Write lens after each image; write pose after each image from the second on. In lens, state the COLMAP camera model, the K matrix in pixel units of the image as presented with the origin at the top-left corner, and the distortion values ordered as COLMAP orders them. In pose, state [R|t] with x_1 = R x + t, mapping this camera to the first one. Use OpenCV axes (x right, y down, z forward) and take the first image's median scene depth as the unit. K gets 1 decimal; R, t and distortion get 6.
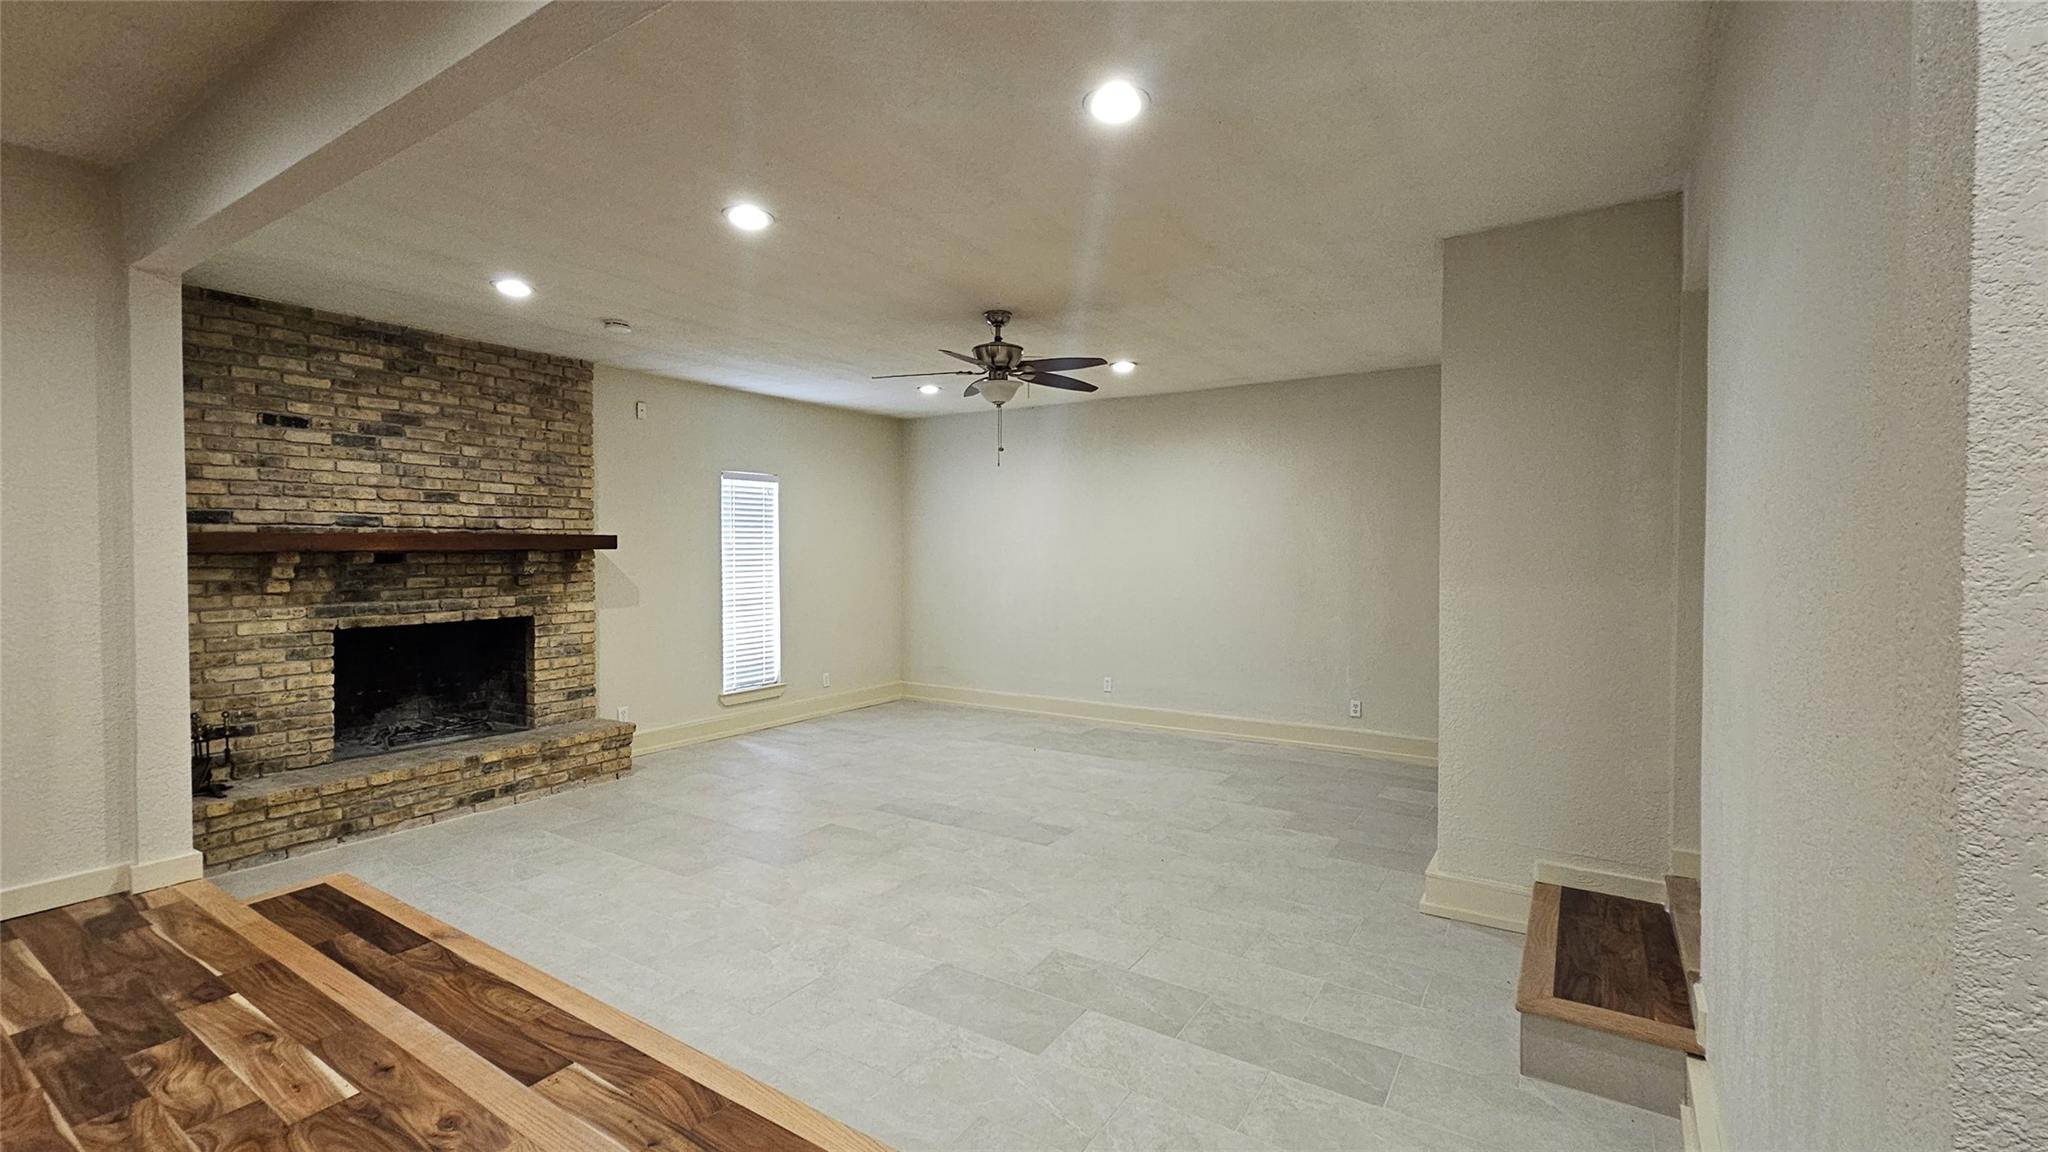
lens RADIAL K [[852.2, 0, 1038.4], [0, 852.2, 564.8], [0, 0, 1]] dist [-0.000919, -0.000110]
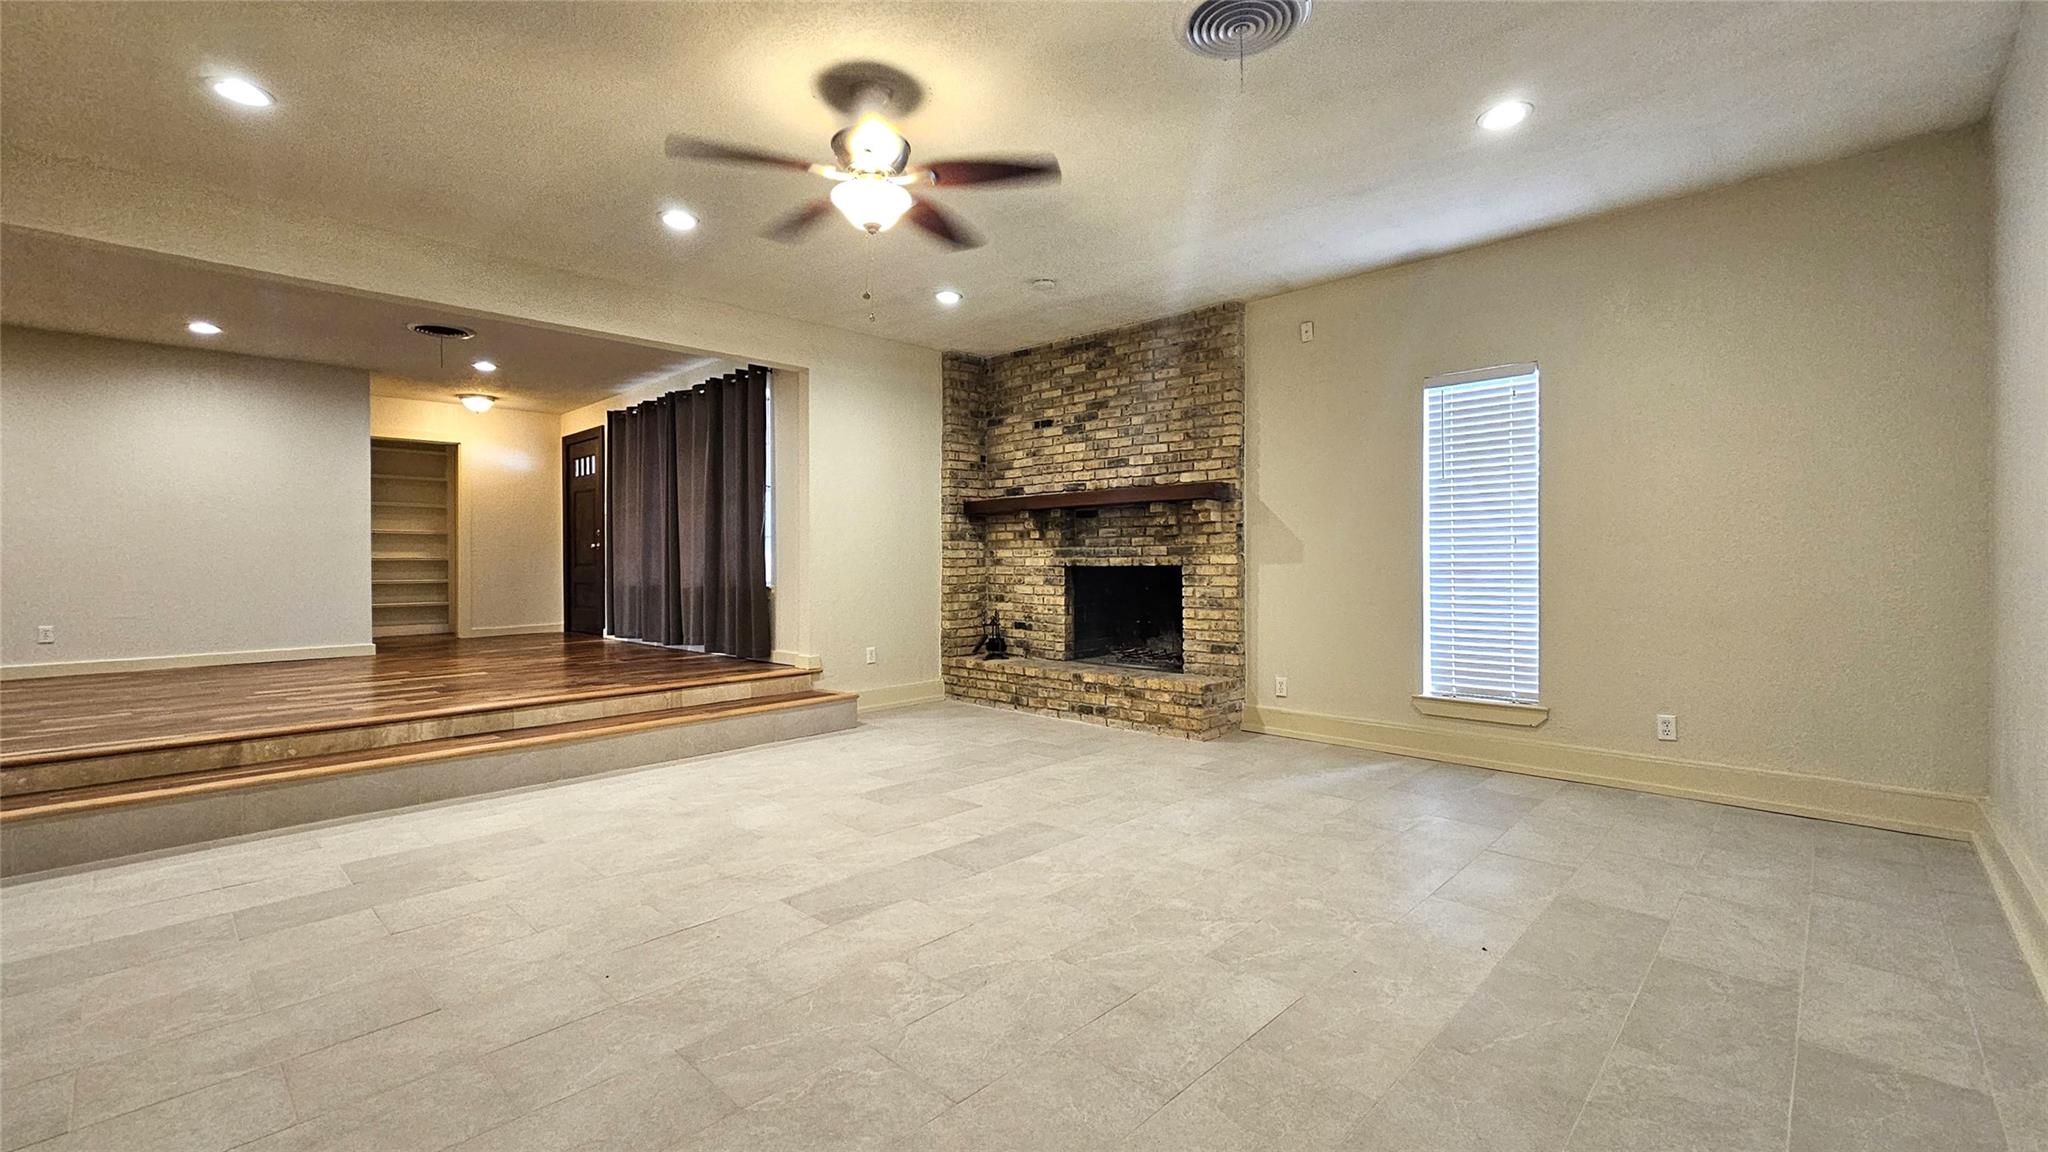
lens RADIAL K [[852.2, 0, 1038.4], [0, 852.2, 564.8], [0, 0, 1]] dist [-0.000919, -0.000110]
pose [[-0.179502, 0.004338, -0.983748, 0.522017], [-0.015755, 0.999849, 0.007284, 0.059938], [0.983632, 0.016807, -0.179406, 1.122314]]
